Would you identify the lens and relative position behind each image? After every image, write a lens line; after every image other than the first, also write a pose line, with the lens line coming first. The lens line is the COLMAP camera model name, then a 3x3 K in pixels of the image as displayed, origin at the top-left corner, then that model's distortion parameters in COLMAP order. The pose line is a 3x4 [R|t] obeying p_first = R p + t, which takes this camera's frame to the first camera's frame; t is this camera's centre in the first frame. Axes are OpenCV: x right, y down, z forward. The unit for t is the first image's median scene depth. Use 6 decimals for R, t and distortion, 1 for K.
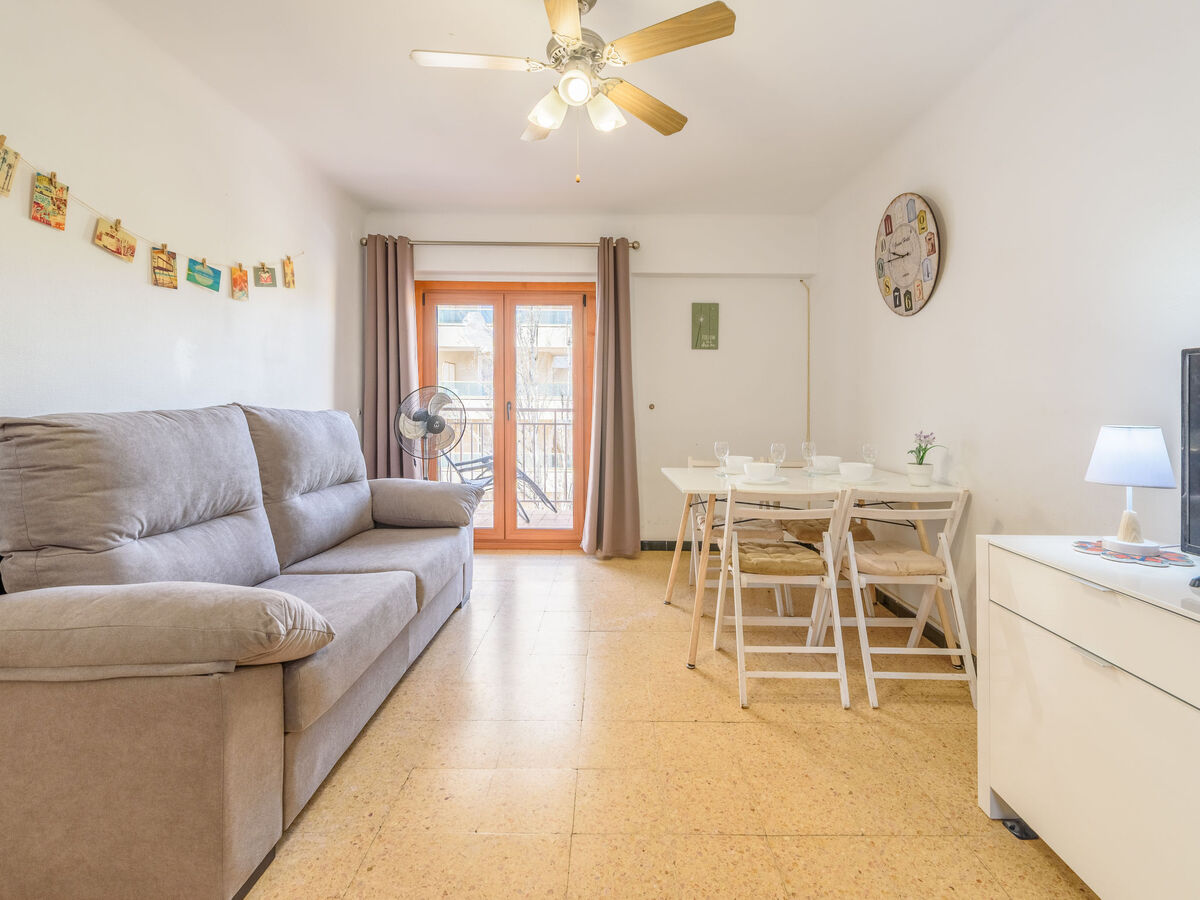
lens RADIAL K [[528.9, 0, 592.5], [0, 528.9, 431.3], [0, 0, 1]] dist [0.005814, -0.004050]
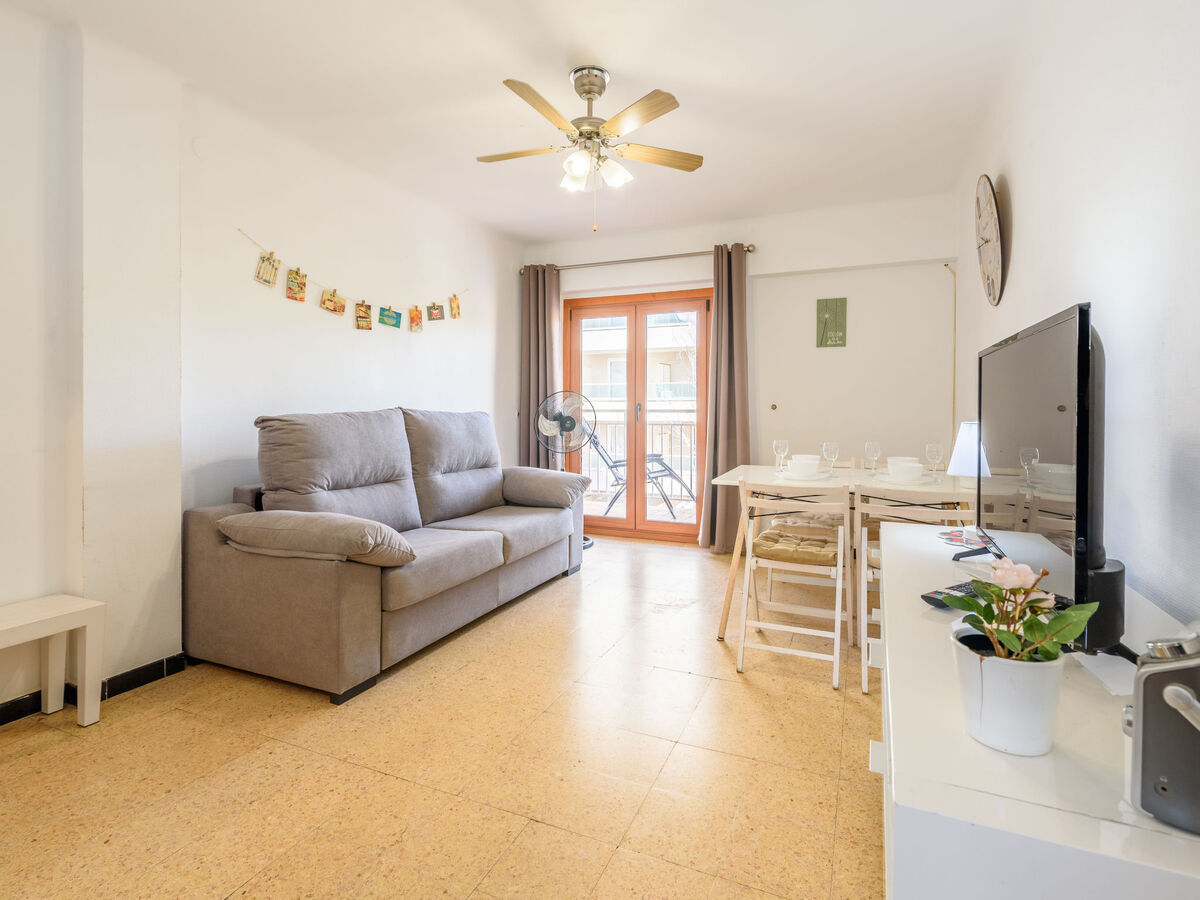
lens RADIAL K [[560.8, 0, 600.1], [0, 560.8, 437.9], [0, 0, 1]] dist [0.004762, -0.005691]
pose [[0.922268, 0.012929, -0.386336, 0.385928], [-0.010471, 0.999909, 0.008465, 0.011125], [0.386410, -0.003761, 0.922319, -0.181733]]
